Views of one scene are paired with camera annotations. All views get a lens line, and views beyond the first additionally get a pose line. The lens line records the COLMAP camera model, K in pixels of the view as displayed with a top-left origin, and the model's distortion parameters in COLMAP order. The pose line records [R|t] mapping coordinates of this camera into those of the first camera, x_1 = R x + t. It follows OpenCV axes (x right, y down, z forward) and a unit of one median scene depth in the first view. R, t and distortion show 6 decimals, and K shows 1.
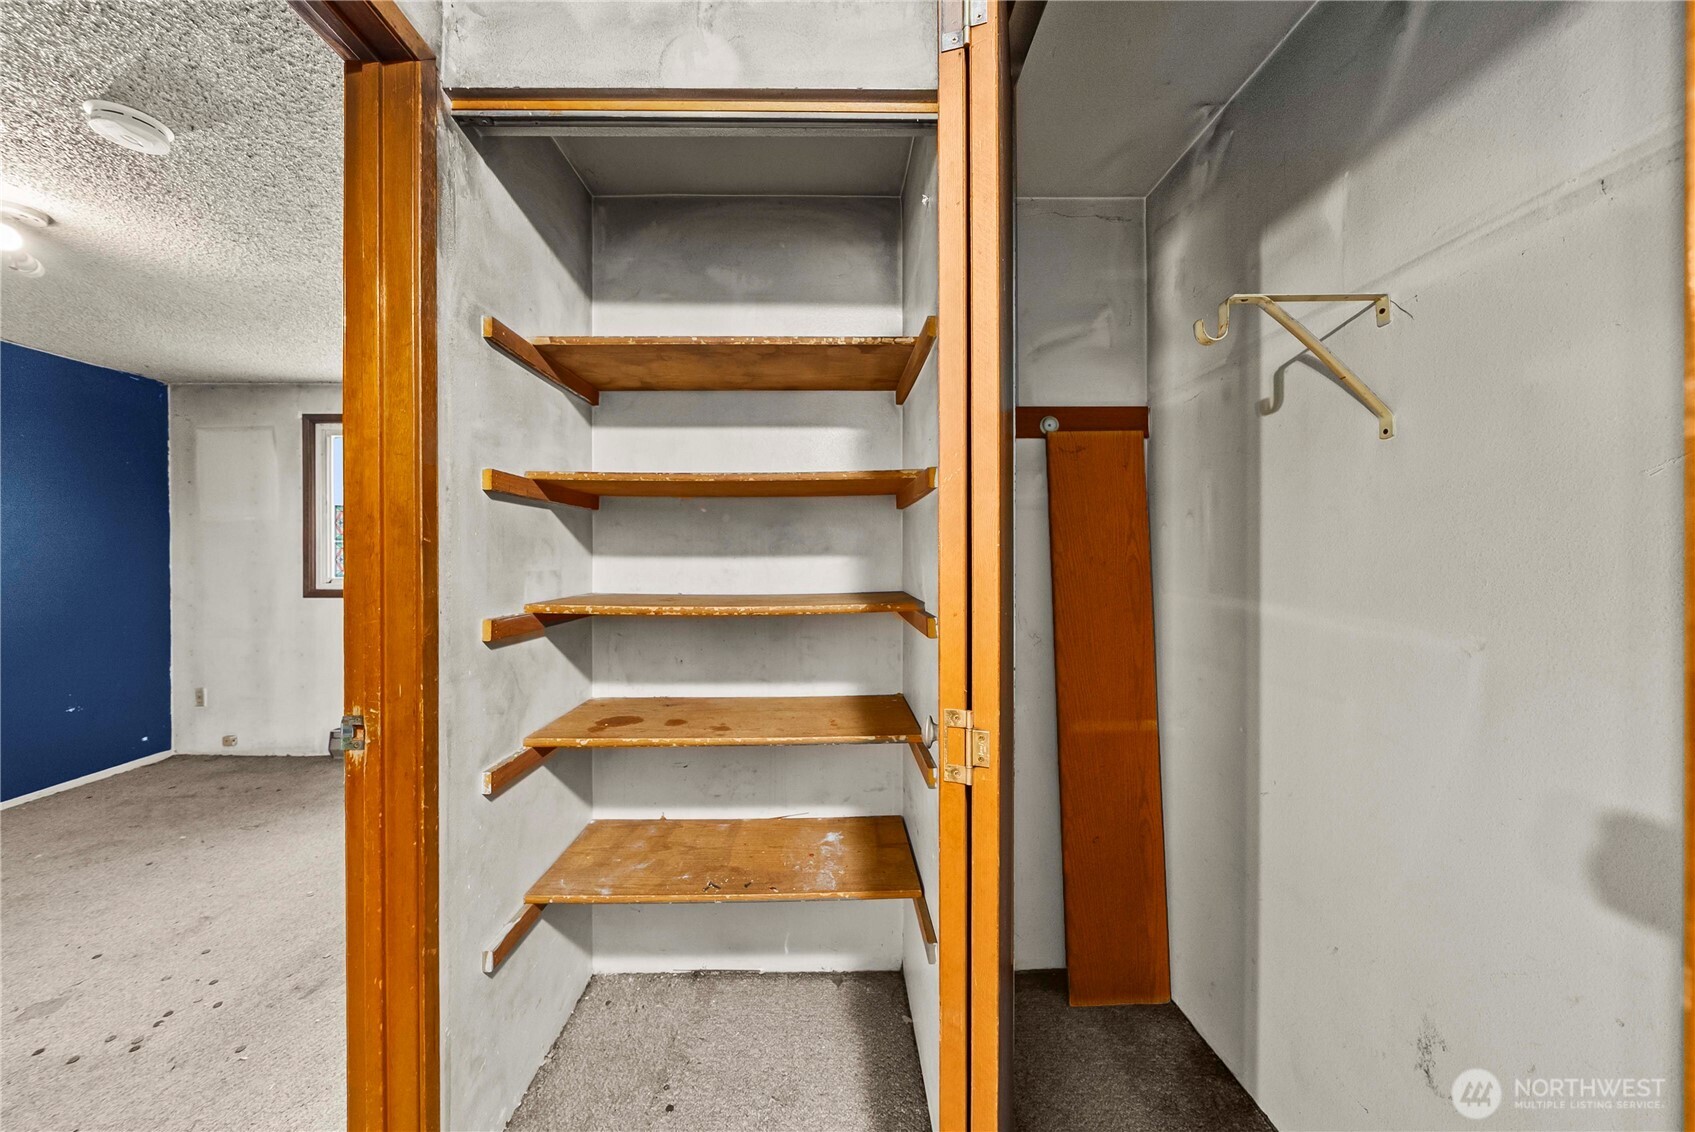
lens RADIAL K [[598.9, 0, 839.3], [0, 598.9, 560.3], [0, 0, 1]] dist [-0.001353, 0.000330]
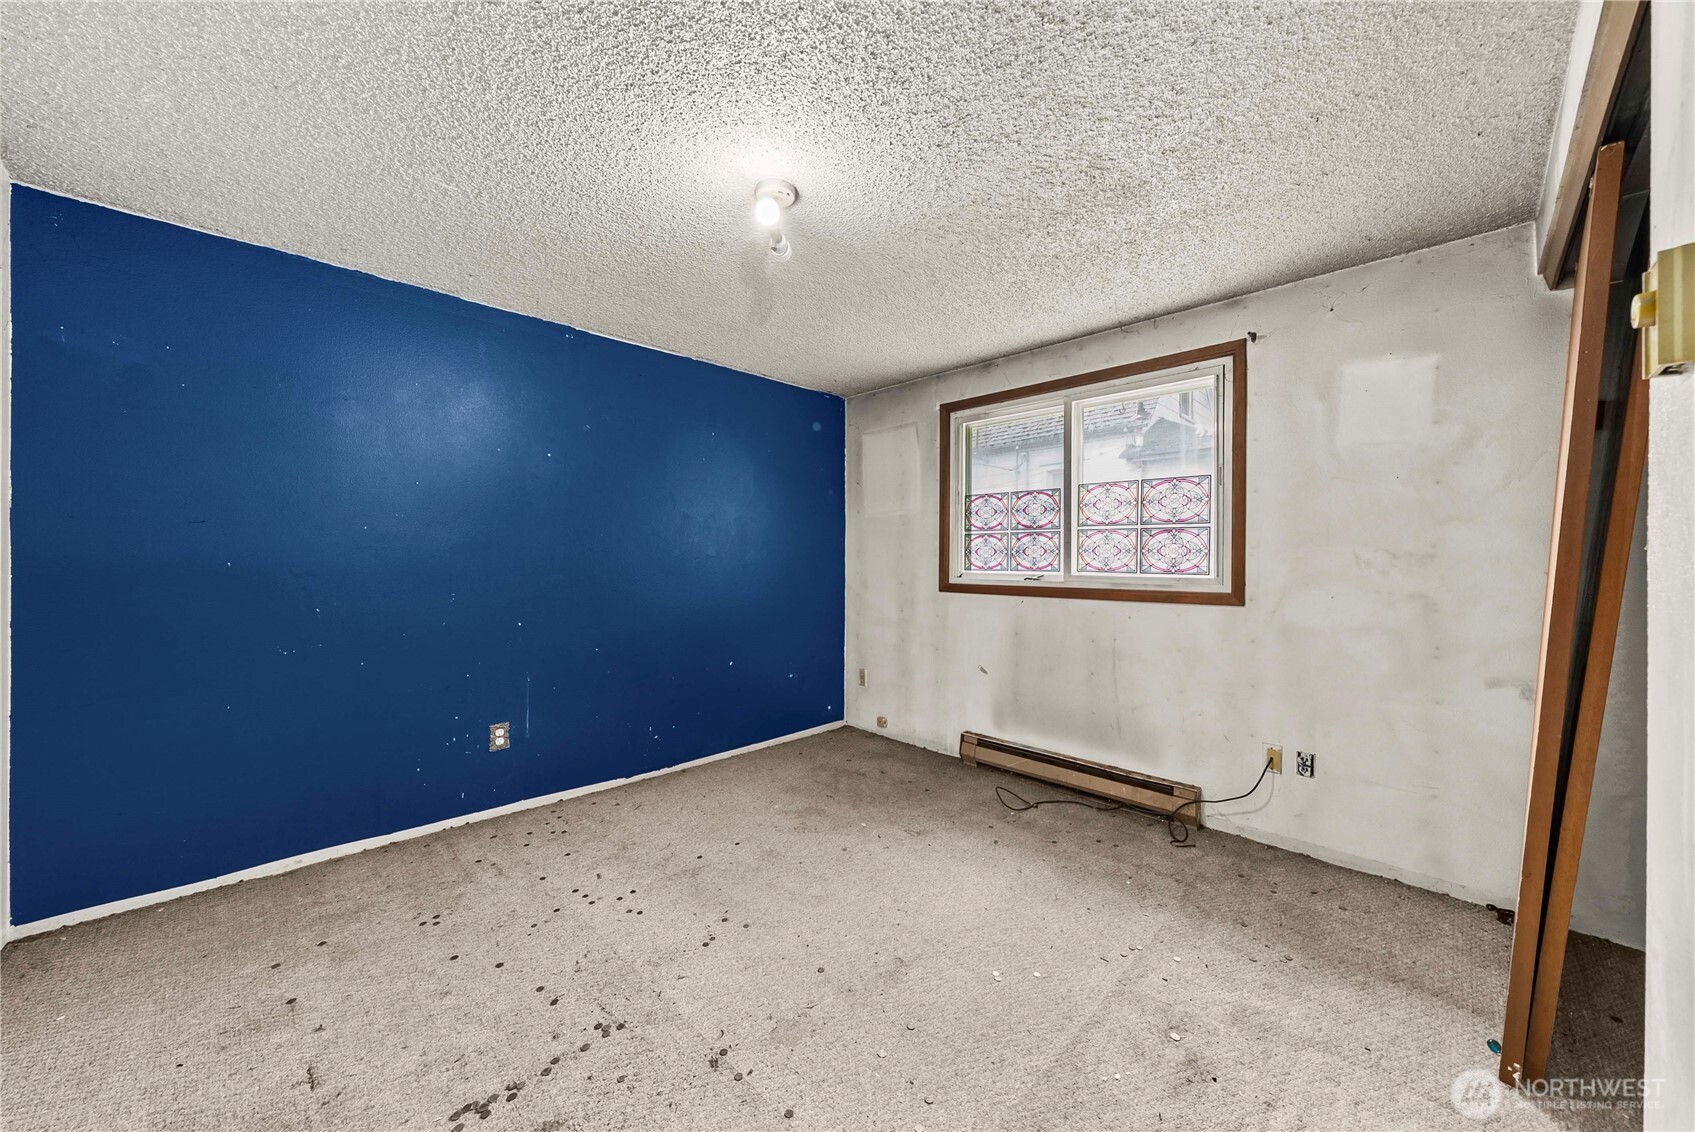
lens RADIAL K [[617.9, 0, 847.1], [0, 617.9, 564.1], [0, 0, 1]] dist [-0.002445, -0.000405]
pose [[0.696499, 0.009329, -0.717497, -0.298829], [-0.009462, 0.999948, 0.003817, 0.016637], [0.717495, 0.004130, 0.696551, 0.201955]]
